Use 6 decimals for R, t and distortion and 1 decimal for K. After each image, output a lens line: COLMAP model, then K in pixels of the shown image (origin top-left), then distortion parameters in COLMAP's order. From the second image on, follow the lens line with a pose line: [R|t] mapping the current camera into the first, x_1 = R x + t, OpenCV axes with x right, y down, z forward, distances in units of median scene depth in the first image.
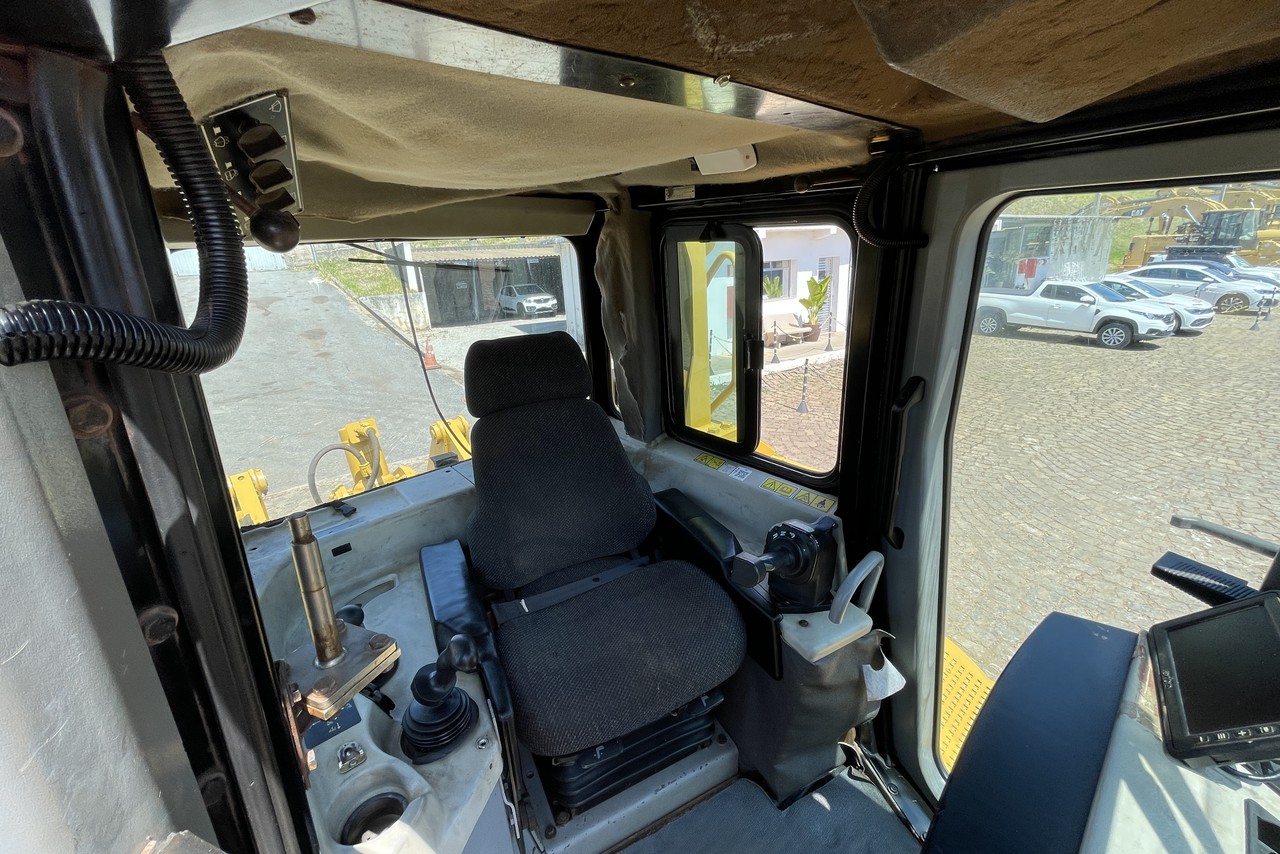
lens RADIAL K [[533.6, 0, 640.0], [0, 533.6, 427.0], [0, 0, 1]] dist [-0.001164, -0.000027]
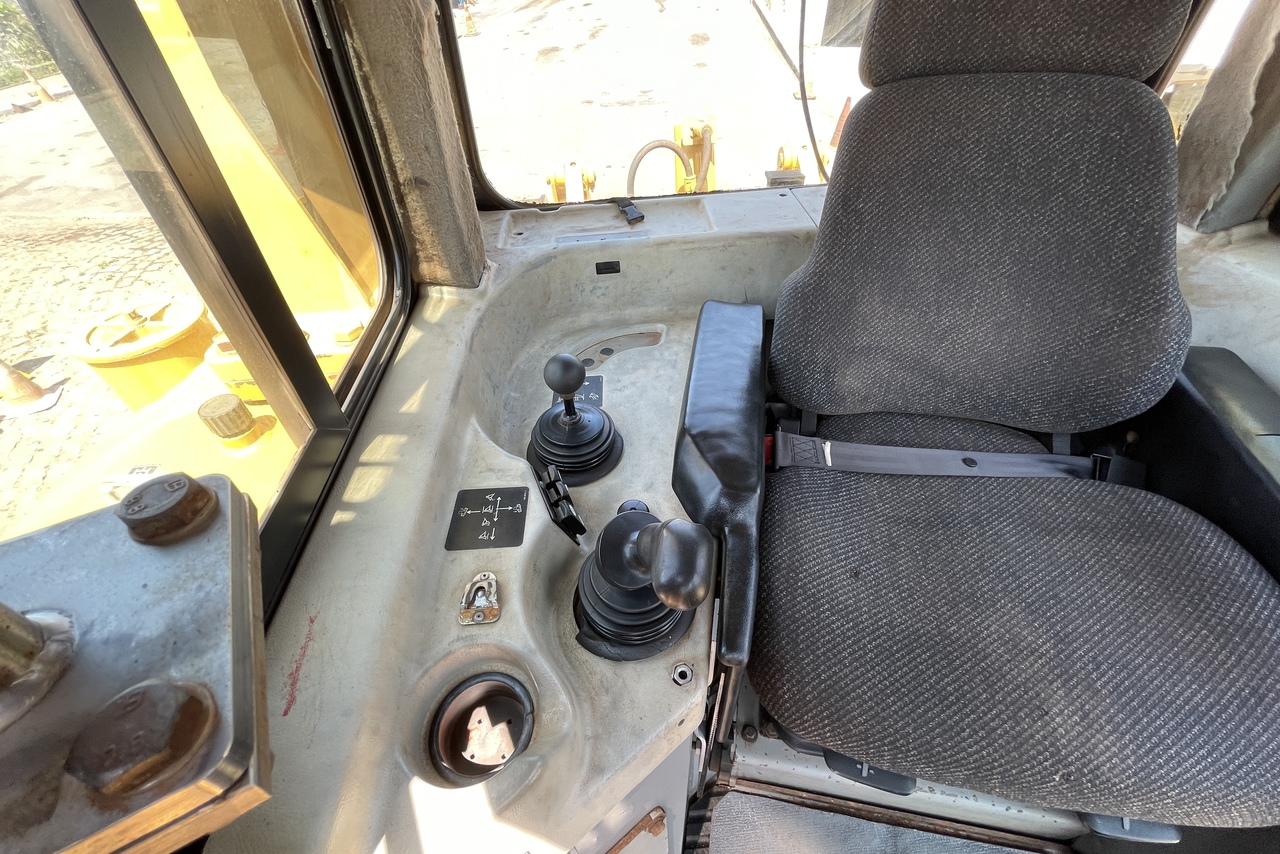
lens RADIAL K [[537.8, 0, 640.0], [0, 537.8, 427.0], [0, 0, 1]] dist [-0.000676, 0.000086]
pose [[0.800515, 0.417249, -0.430208, -0.130106], [-0.207673, 0.866486, 0.453954, 0.079357], [0.562181, -0.274055, 0.780286, 0.401736]]
